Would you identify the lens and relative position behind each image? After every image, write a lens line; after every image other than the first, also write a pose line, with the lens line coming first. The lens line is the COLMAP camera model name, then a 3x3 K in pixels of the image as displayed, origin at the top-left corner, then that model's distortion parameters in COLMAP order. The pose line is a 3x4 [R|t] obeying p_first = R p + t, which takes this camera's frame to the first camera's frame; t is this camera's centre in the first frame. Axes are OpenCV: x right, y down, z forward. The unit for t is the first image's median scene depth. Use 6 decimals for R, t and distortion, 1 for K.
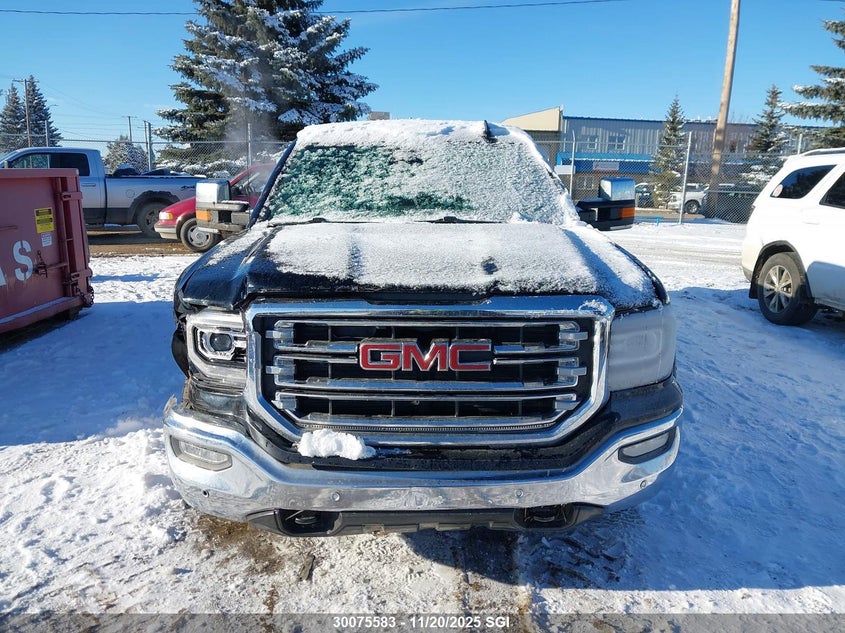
lens RADIAL K [[677.0, 0, 422.5], [0, 677.0, 316.5], [0, 0, 1]] dist [0.006294, 0.011397]
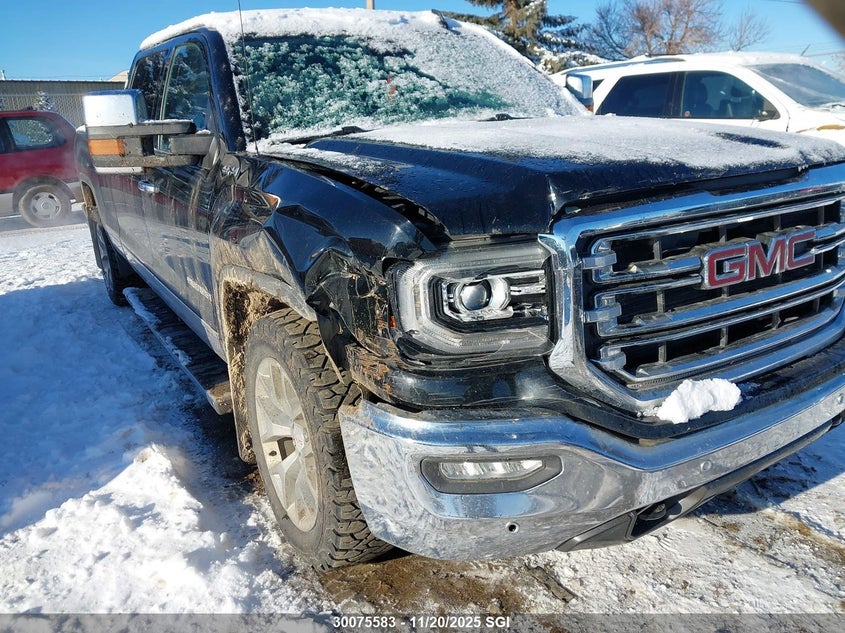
lens RADIAL K [[677.0, 0, 422.5], [0, 677.0, 316.5], [0, 0, 1]] dist [0.006294, 0.011397]
pose [[0.853555, -0.194741, 0.483238, -0.689463], [0.164465, 0.980804, 0.104758, -0.018794], [-0.494363, -0.009941, 0.869199, 0.502477]]
